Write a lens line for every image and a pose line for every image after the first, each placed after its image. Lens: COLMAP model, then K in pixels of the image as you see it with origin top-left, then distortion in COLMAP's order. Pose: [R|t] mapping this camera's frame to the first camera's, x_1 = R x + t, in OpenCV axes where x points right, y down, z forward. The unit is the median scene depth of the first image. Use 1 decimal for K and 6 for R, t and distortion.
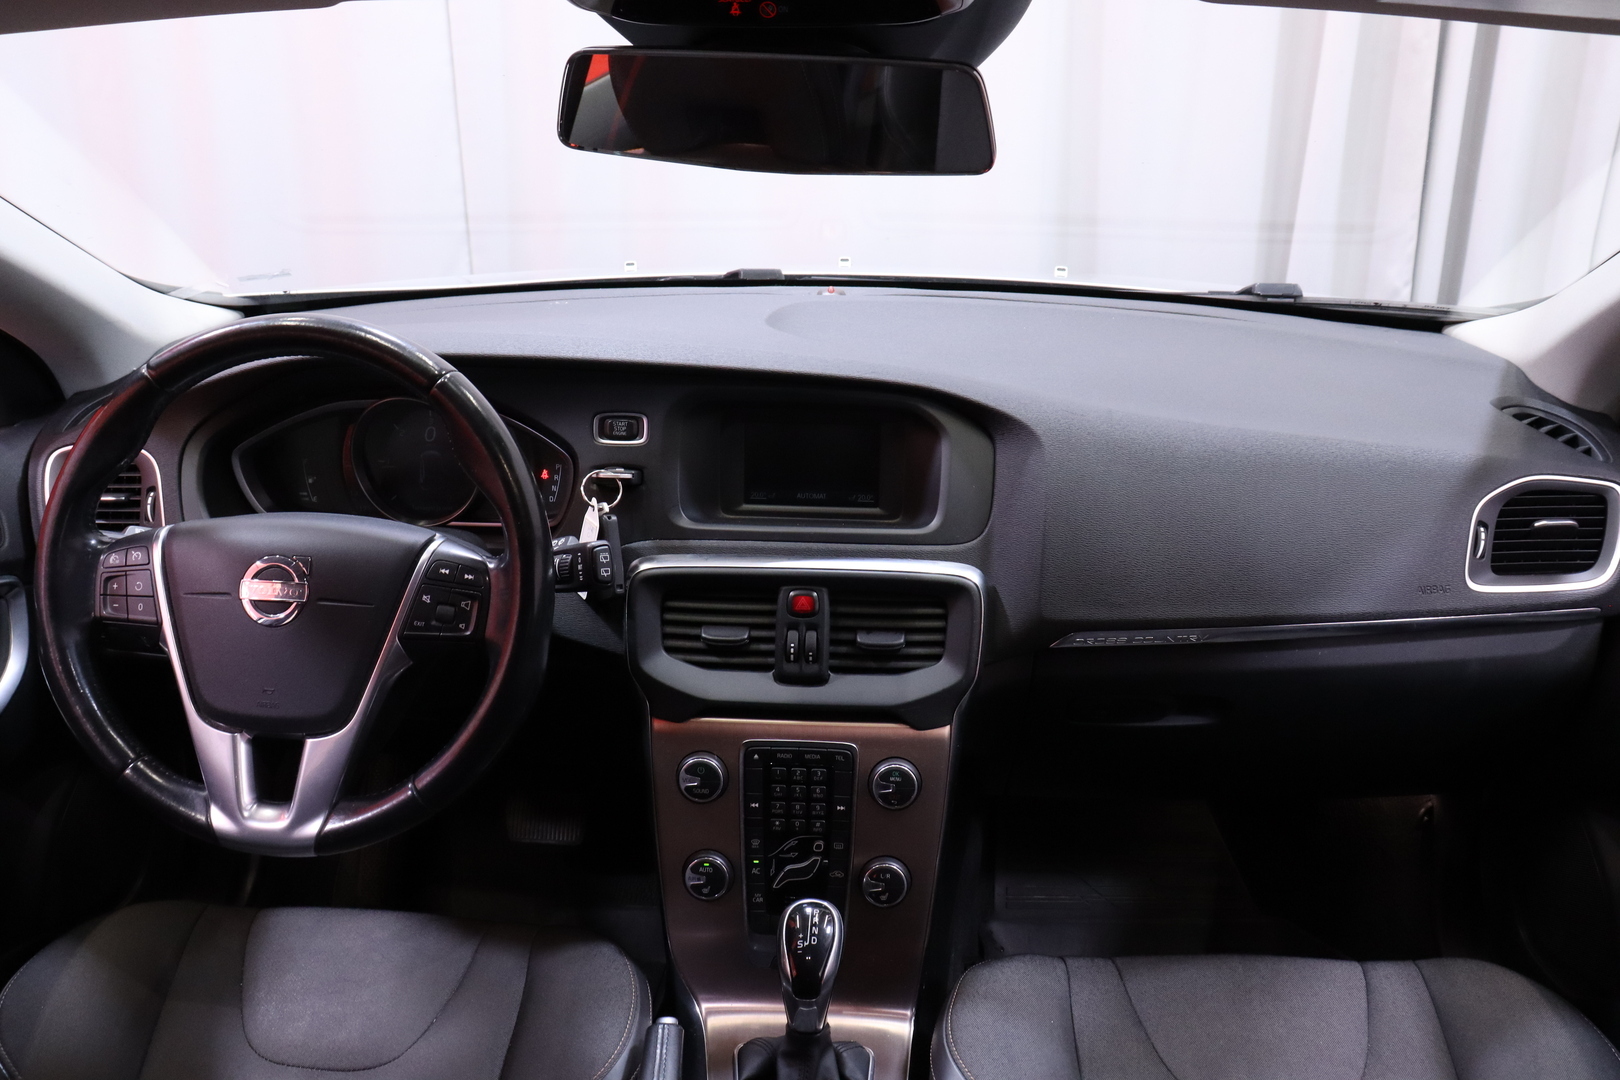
lens RADIAL K [[1294.4, 0, 840.8], [0, 1294.4, 585.1], [0, 0, 1]] dist [-0.112705, 0.014288]
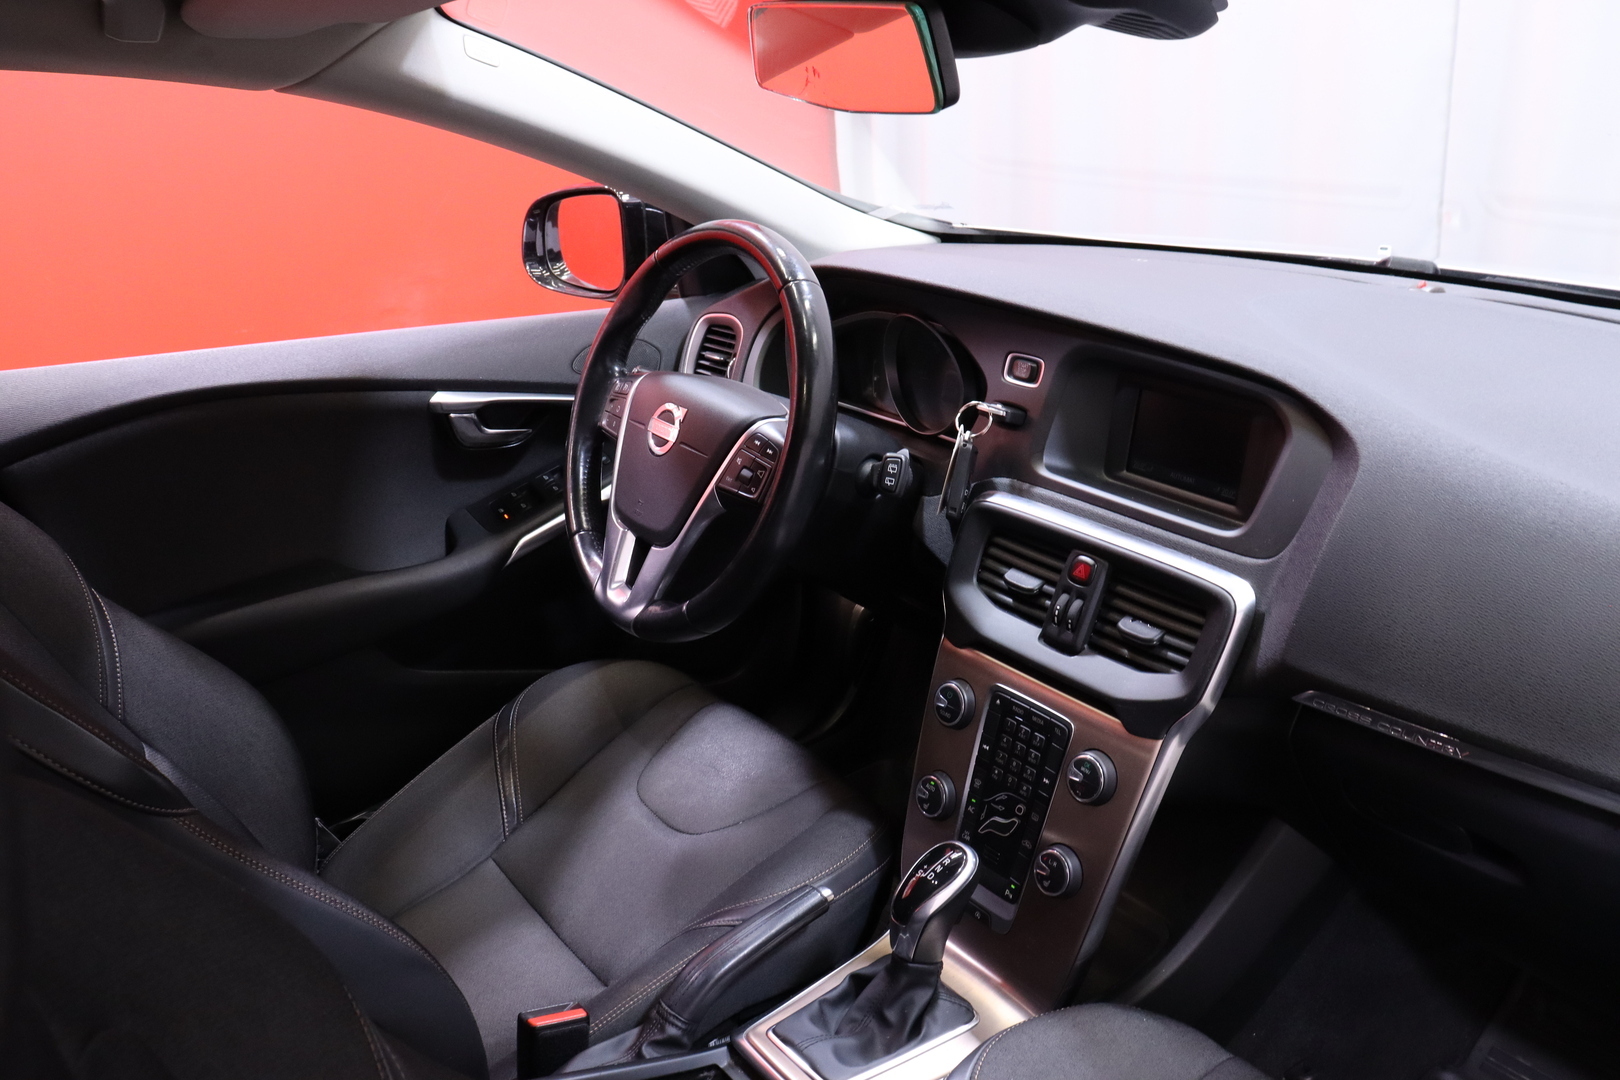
lens RADIAL K [[1334.8, 0, 831.1], [0, 1334.8, 545.5], [0, 0, 1]] dist [-0.199751, 0.187834]
pose [[0.624570, 0.253446, -0.738700, 0.579448], [-0.266863, 0.958201, 0.103124, -0.055727], [0.733960, 0.132723, 0.666099, 0.191677]]
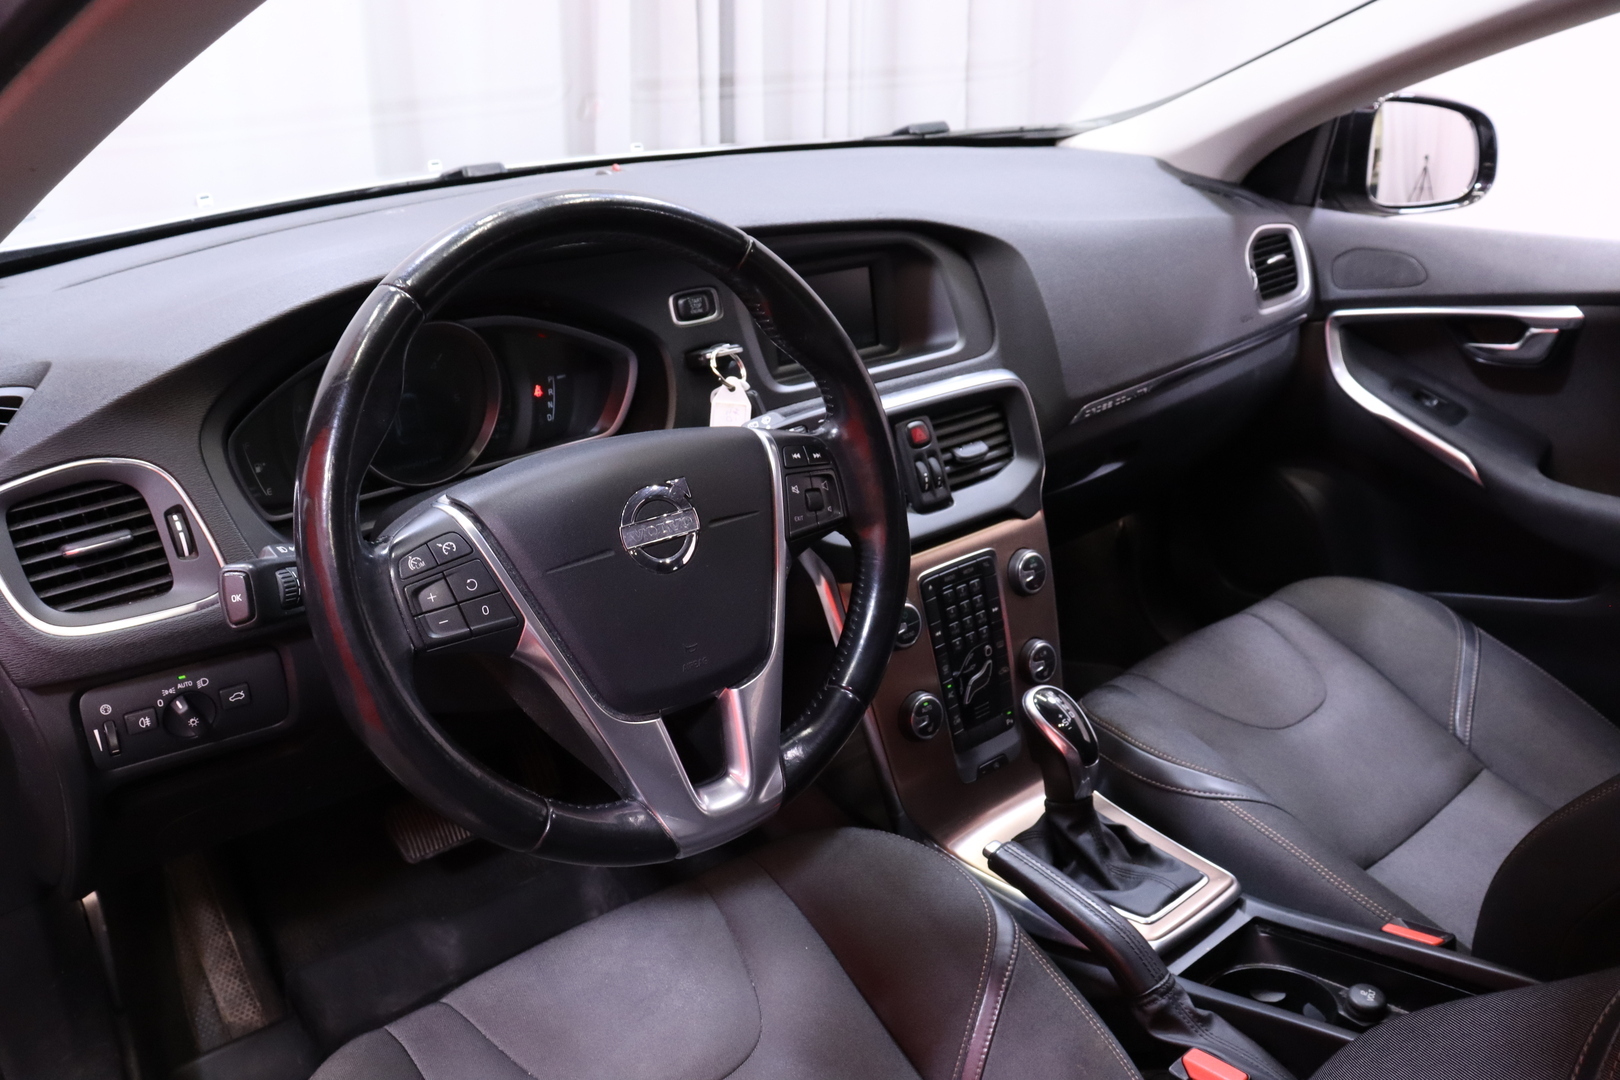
lens RADIAL K [[1334.8, 0, 831.1], [0, 1334.8, 545.5], [0, 0, 1]] dist [-0.199751, 0.187834]
pose [[0.720065, -0.279987, 0.634913, -0.776313], [0.263318, 0.956797, 0.123300, -0.050490], [-0.642005, 0.078400, 0.762681, 0.232573]]
